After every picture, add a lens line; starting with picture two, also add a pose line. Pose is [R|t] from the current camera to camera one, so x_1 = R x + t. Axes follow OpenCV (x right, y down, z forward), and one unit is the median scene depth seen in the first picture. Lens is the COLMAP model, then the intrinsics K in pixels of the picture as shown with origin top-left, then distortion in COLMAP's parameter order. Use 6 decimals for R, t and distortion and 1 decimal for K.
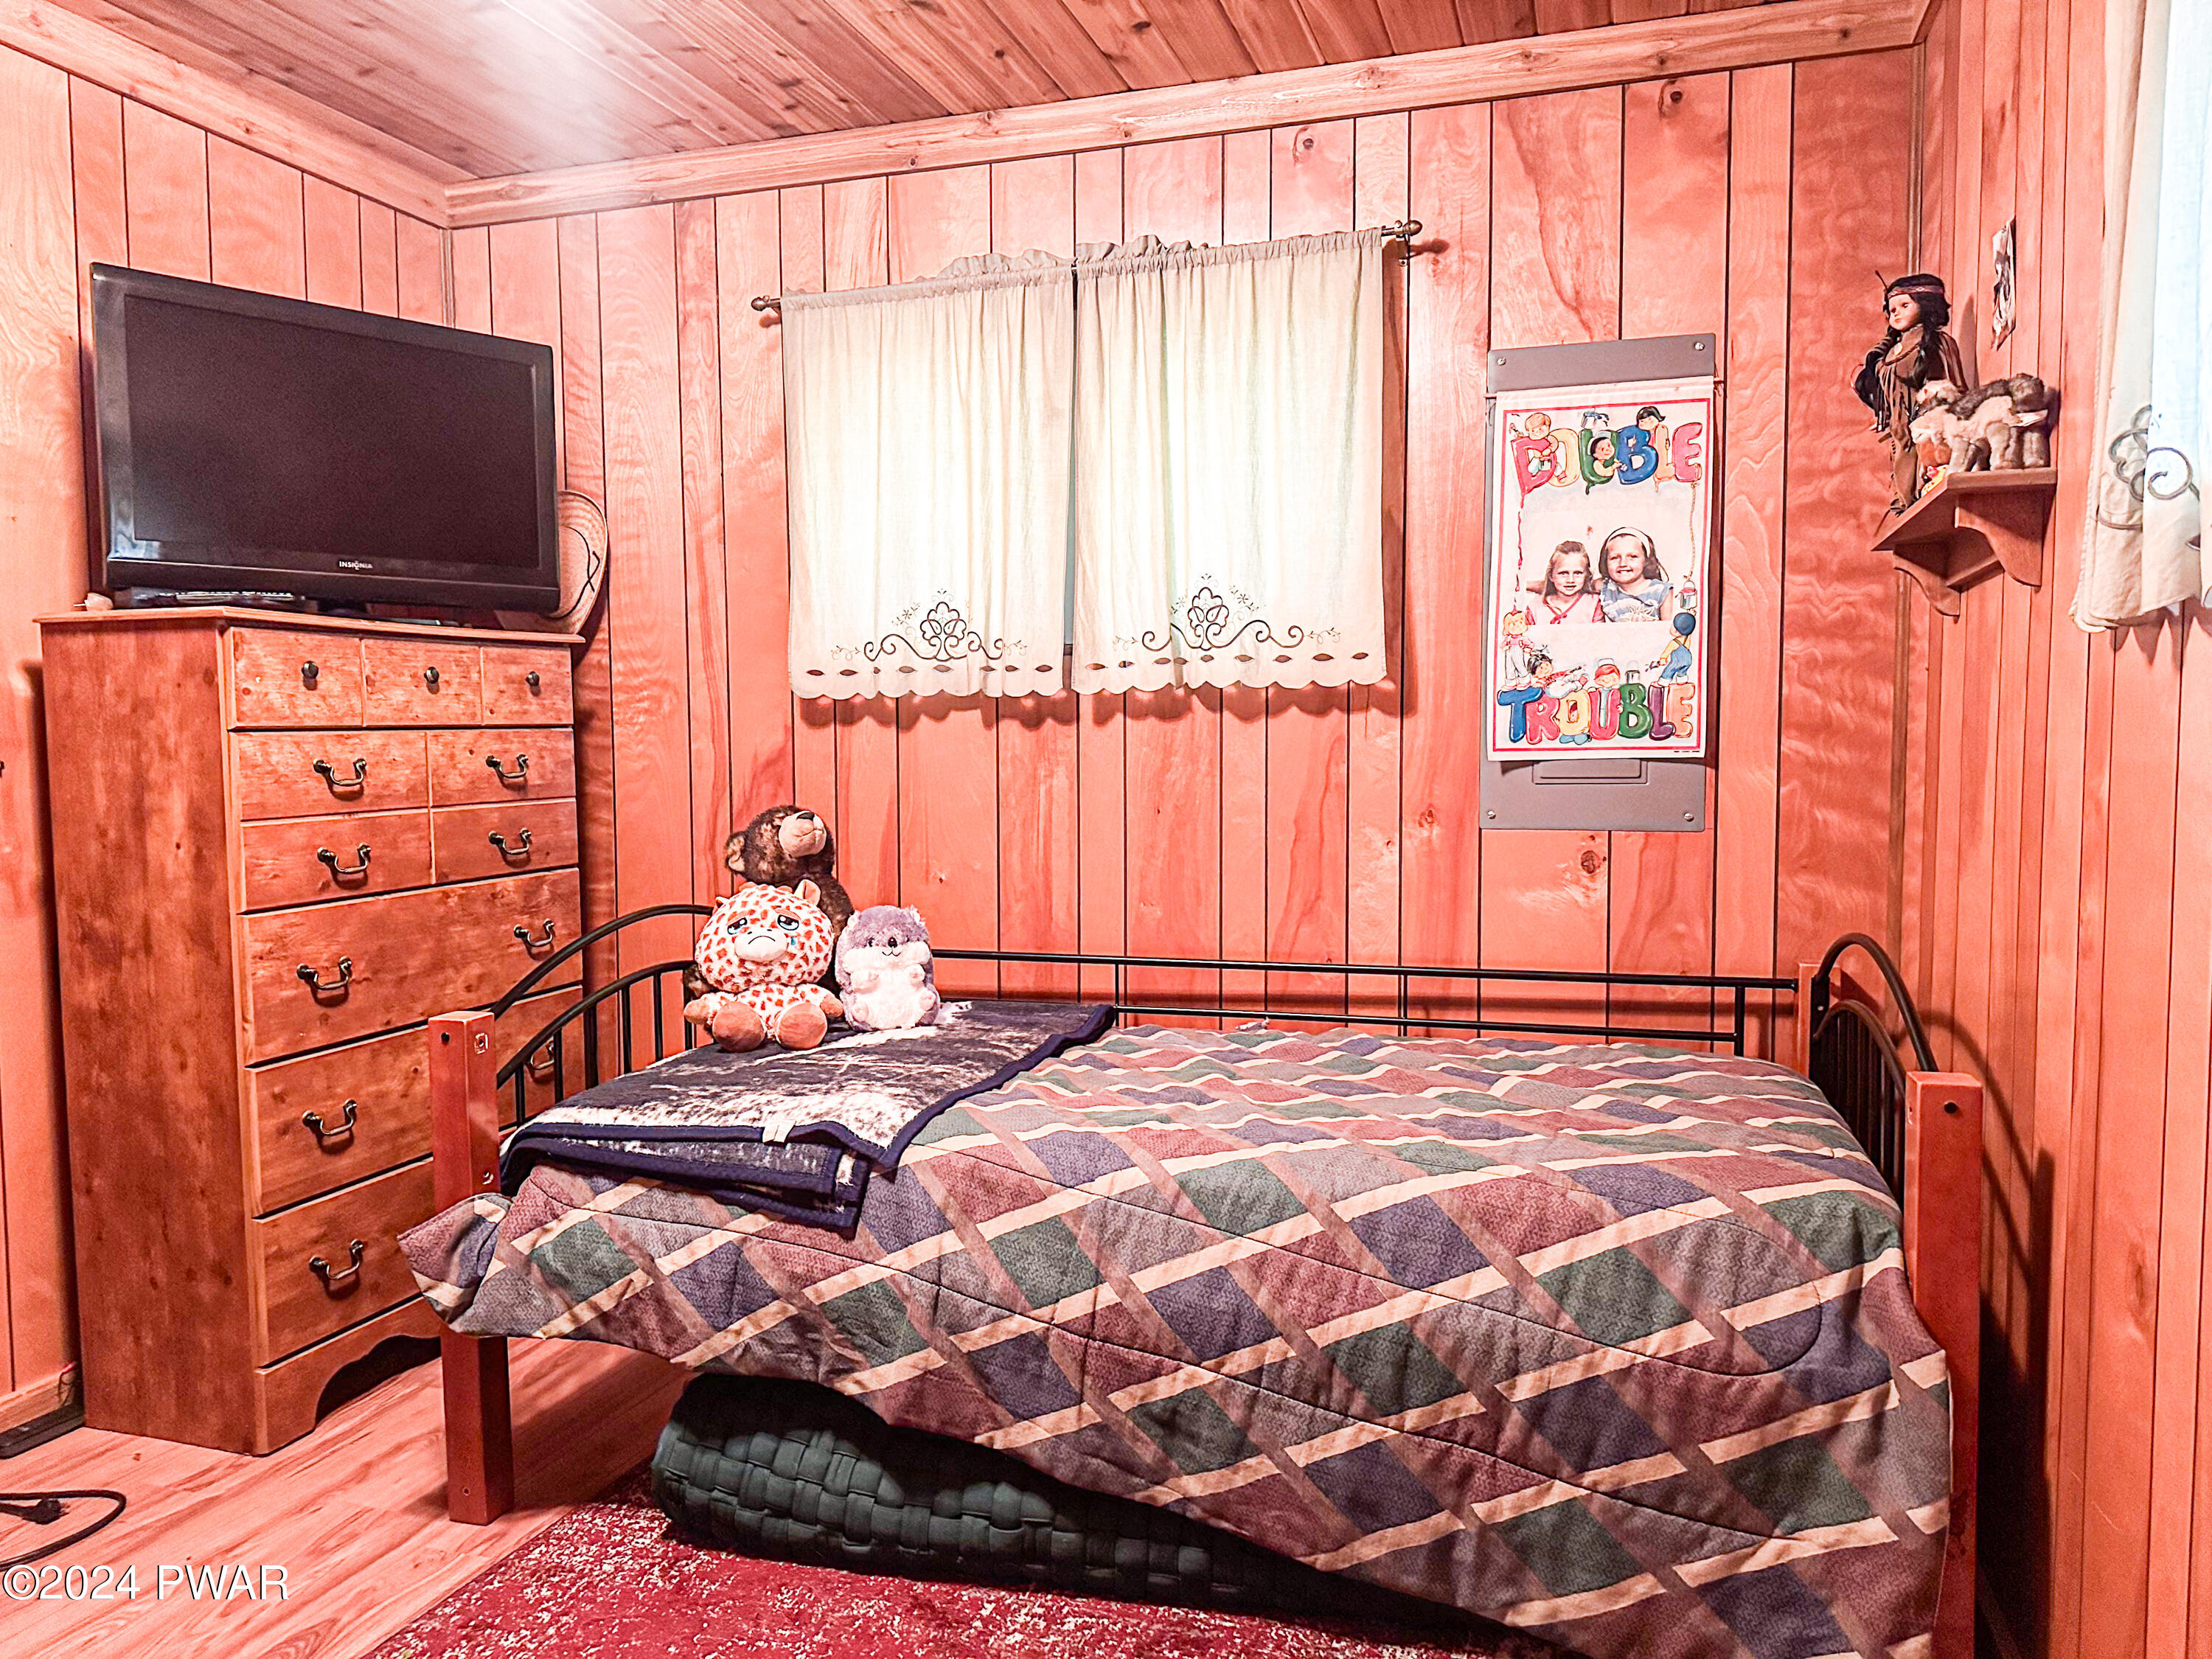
lens RADIAL K [[1533.9, 0, 1148.1], [0, 1533.9, 841.2], [0, 0, 1]] dist [0.143049, -0.266670]
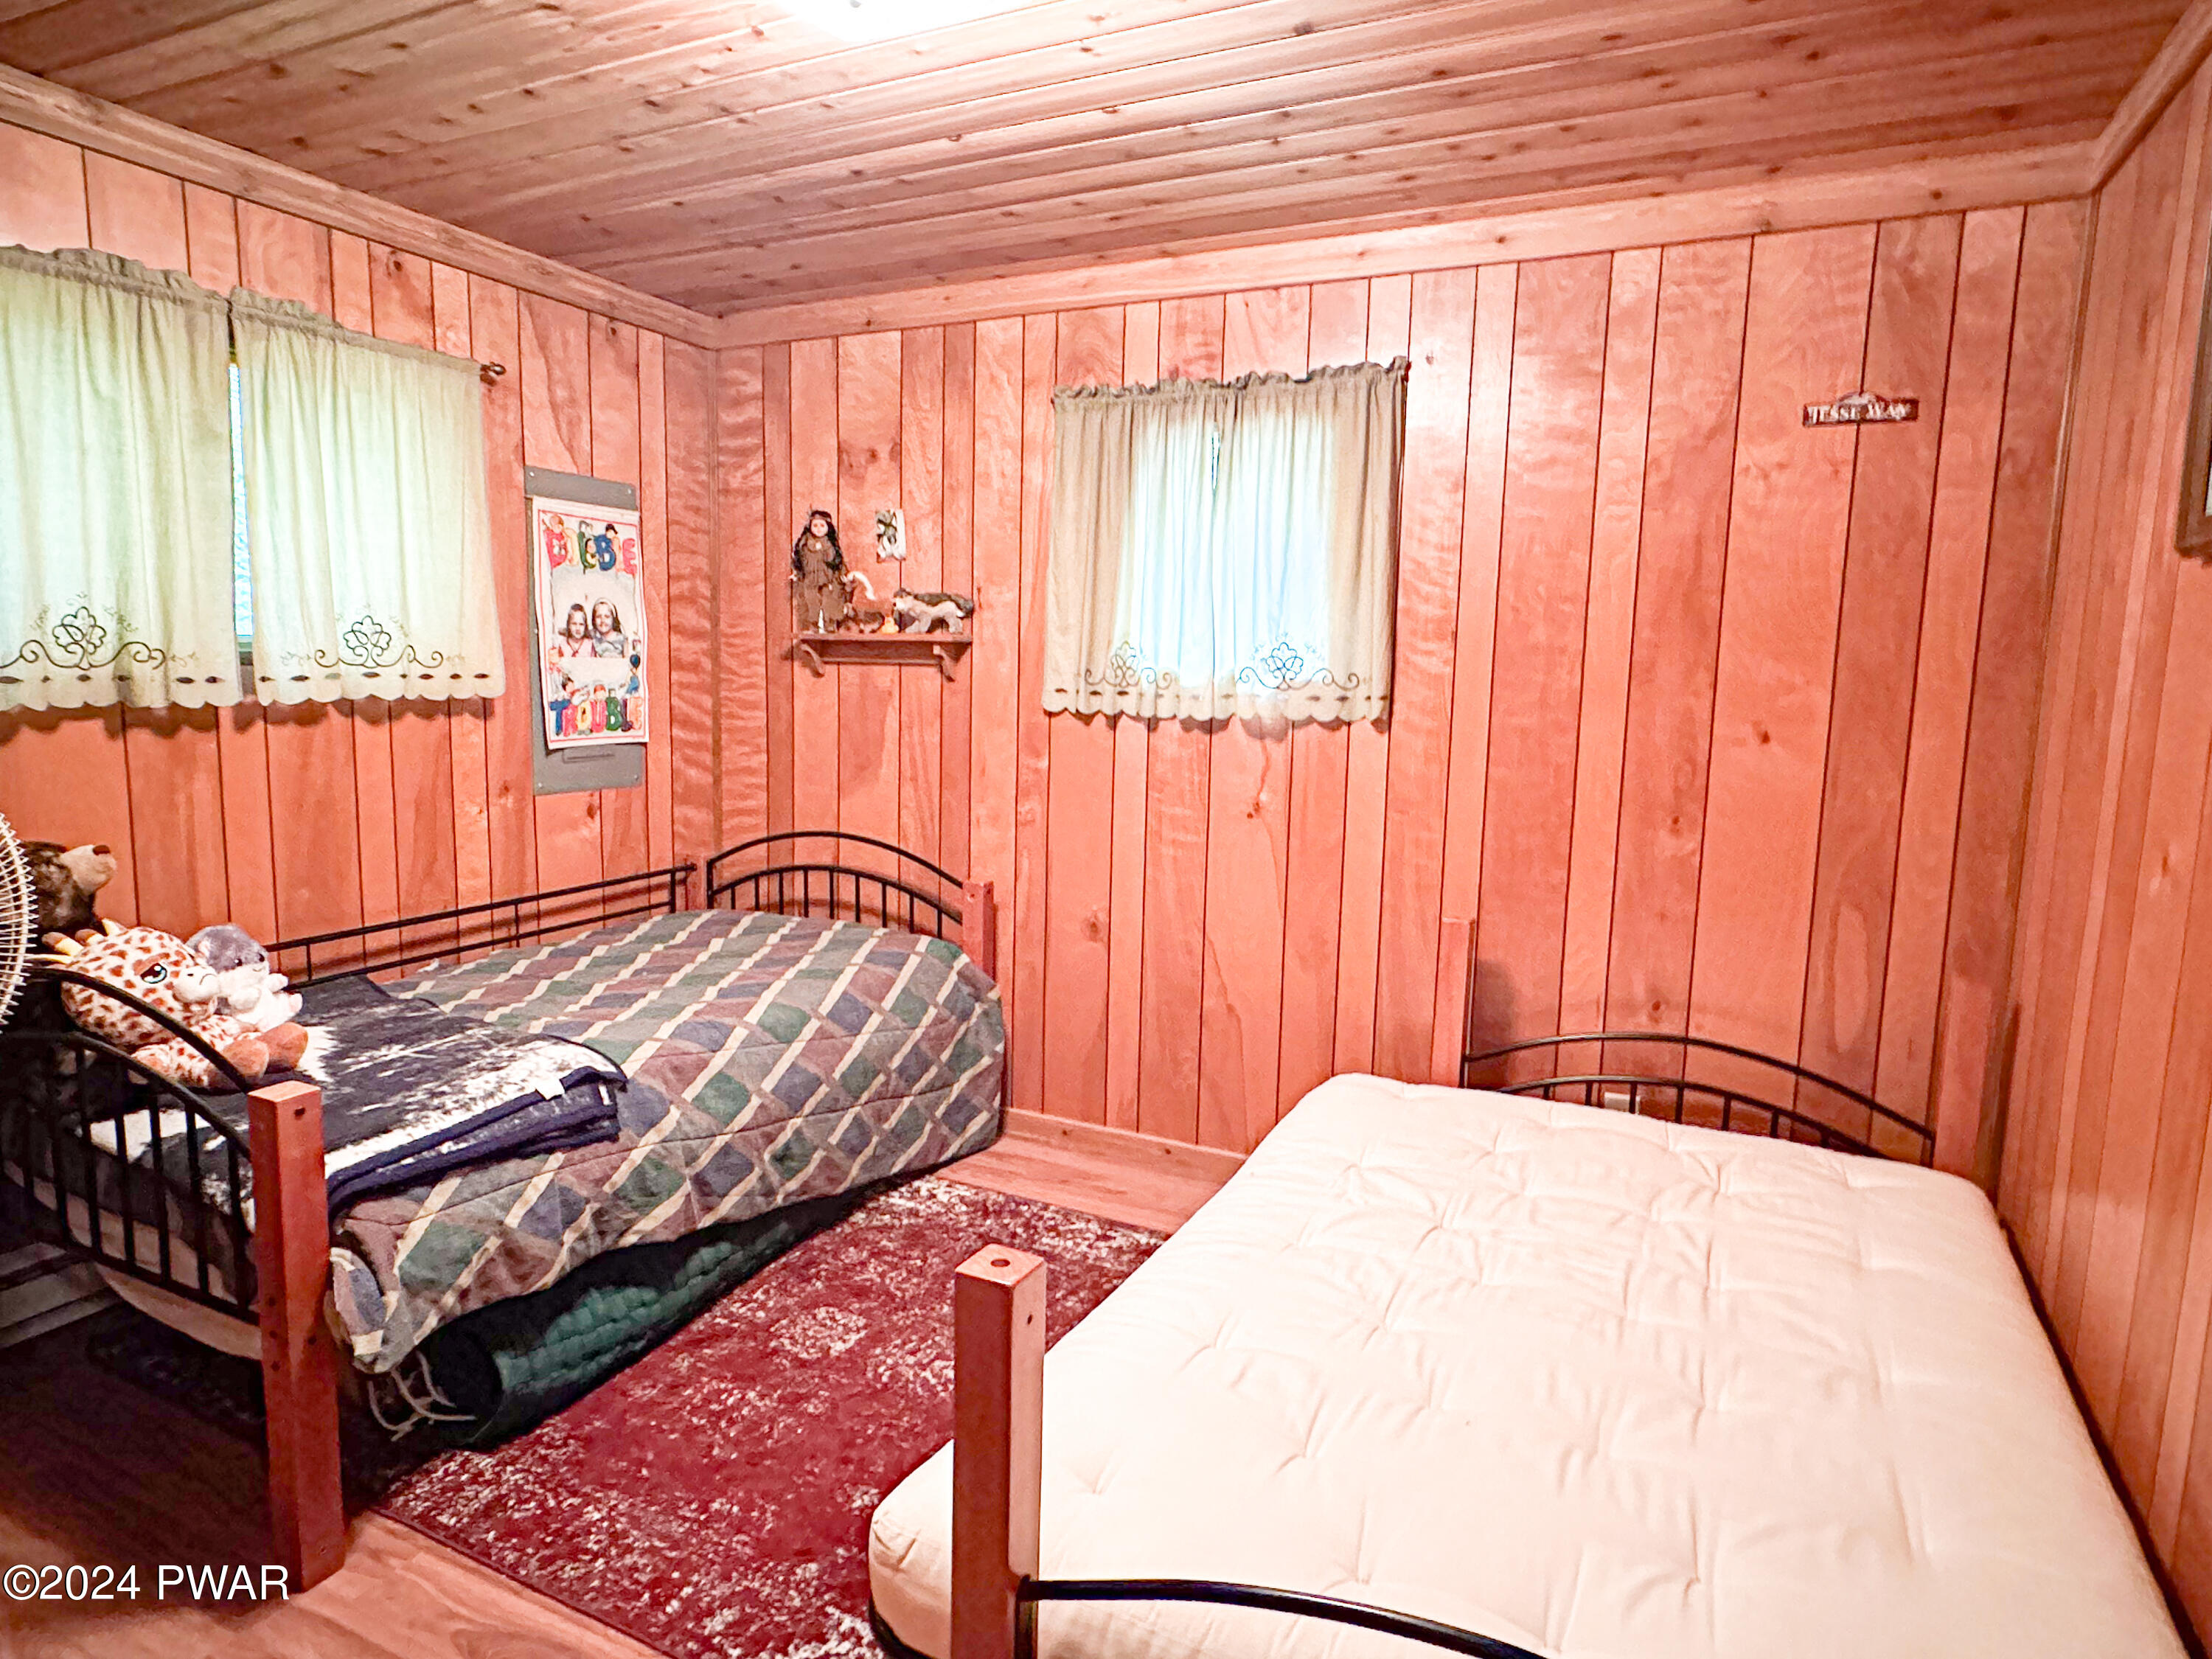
lens RADIAL K [[1274.3, 0, 1106.0], [0, 1274.3, 829.5], [0, 0, 1]] dist [0.003172, 0.002466]
pose [[0.150171, -0.120327, 0.981310, -0.930114], [0.032980, 0.992623, 0.116667, -0.103984], [-0.988110, 0.014844, 0.153032, 0.305037]]
